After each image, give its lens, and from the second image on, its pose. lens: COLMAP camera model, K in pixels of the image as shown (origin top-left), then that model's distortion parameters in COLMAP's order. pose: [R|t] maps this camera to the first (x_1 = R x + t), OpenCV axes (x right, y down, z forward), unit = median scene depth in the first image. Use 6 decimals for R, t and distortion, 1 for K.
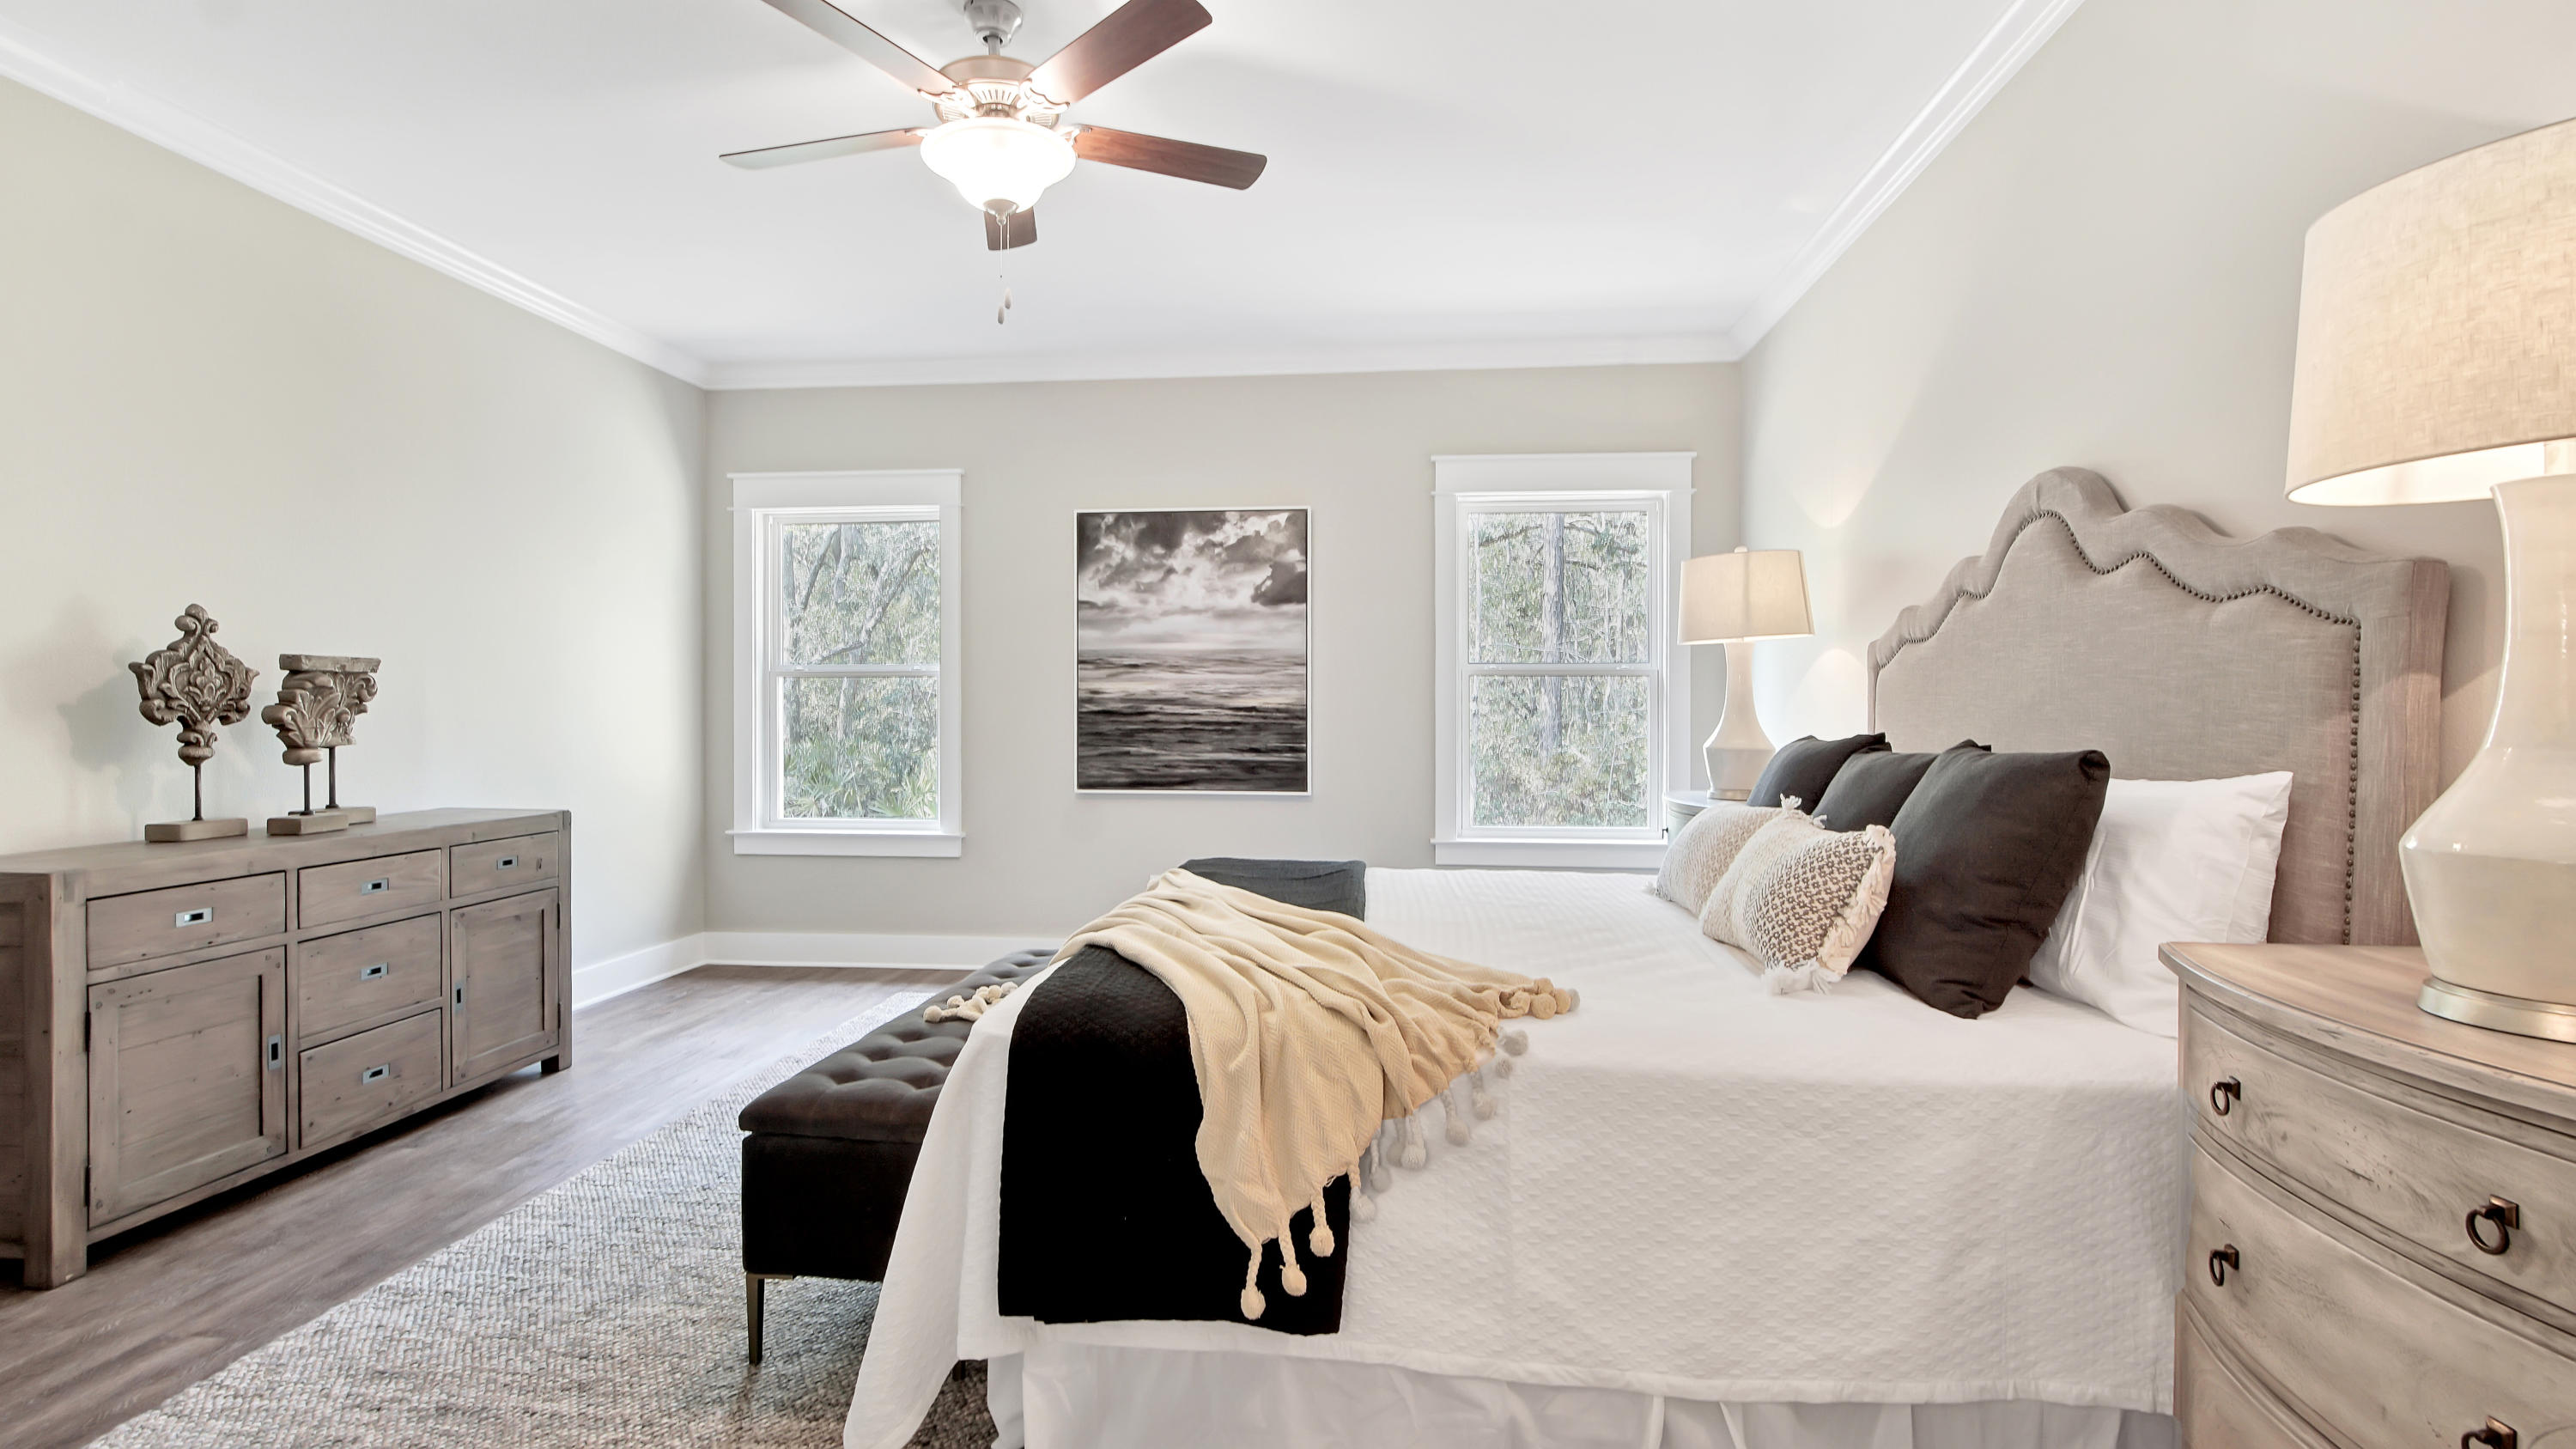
lens RADIAL K [[1245.1, 0, 1282.4], [0, 1245.1, 740.5], [0, 0, 1]] dist [-0.010672, 0.000221]
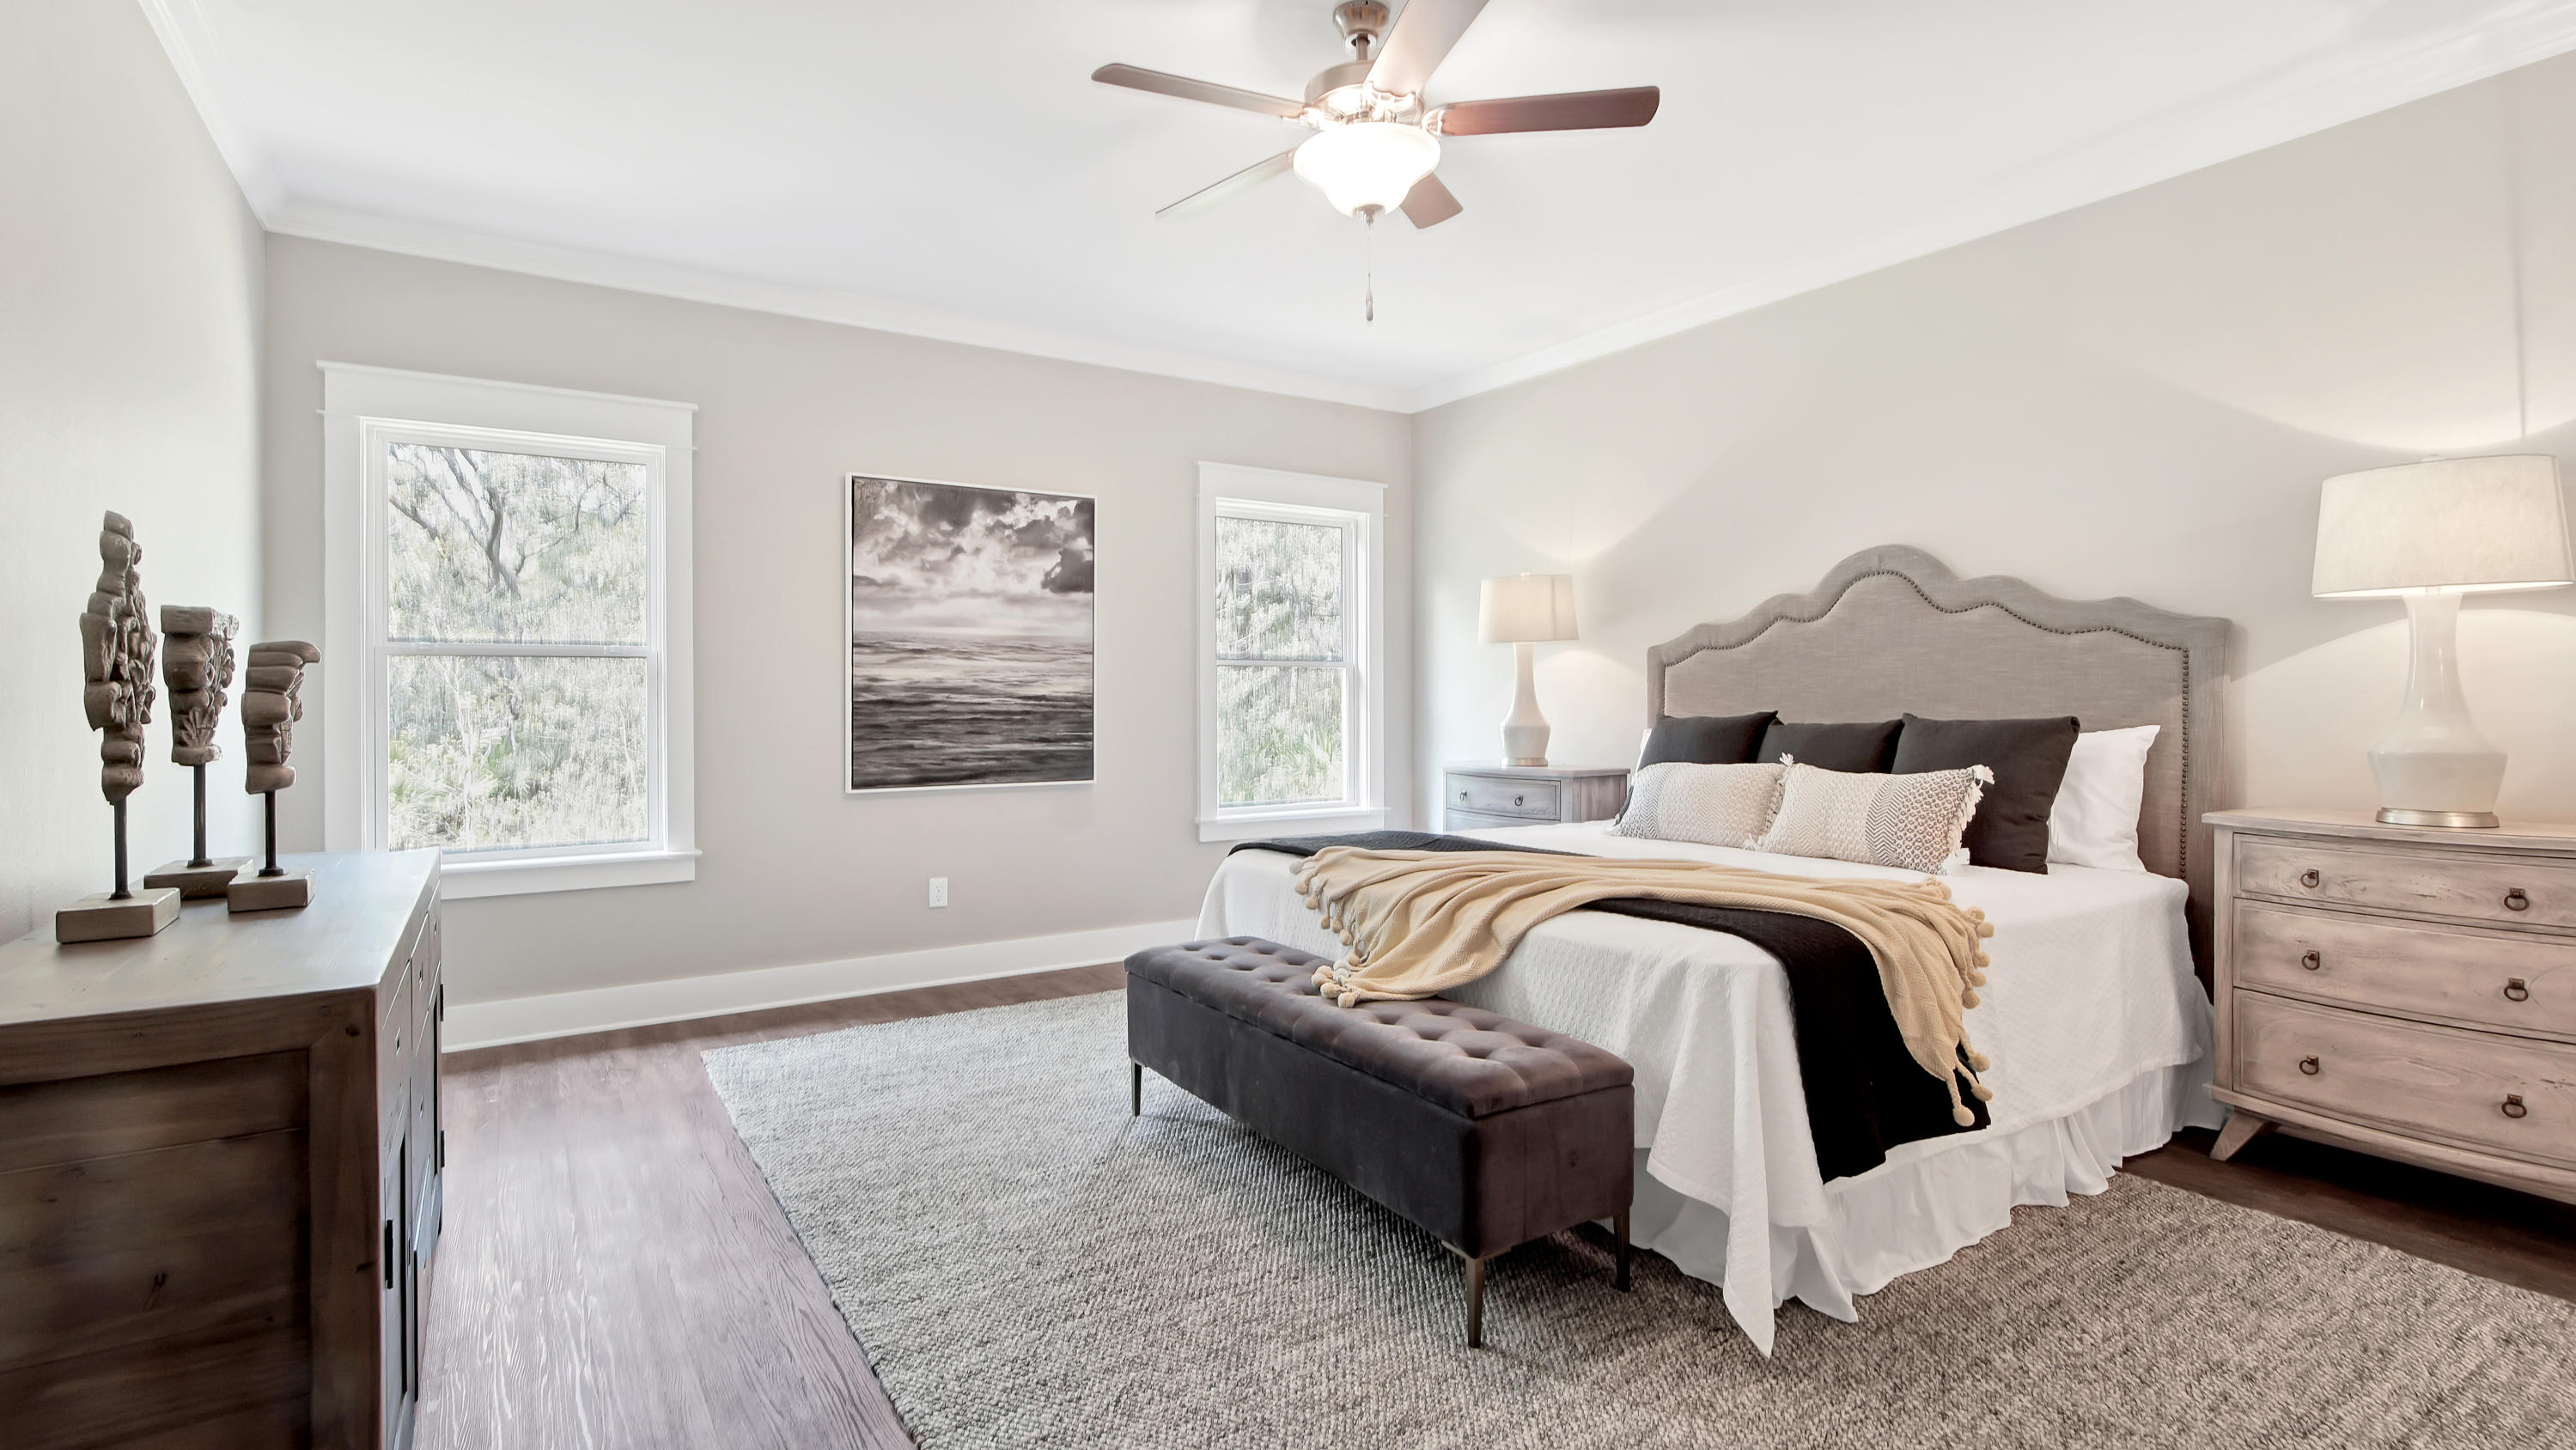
lens RADIAL K [[1220.0, 0, 1283.8], [0, 1220.0, 730.8], [0, 0, 1]] dist [-0.010901, -0.001130]
pose [[0.768538, -0.020470, 0.639476, -0.490789], [0.020310, 0.999765, 0.007594, -0.002787], [-0.639481, 0.007152, 0.768773, 0.143664]]
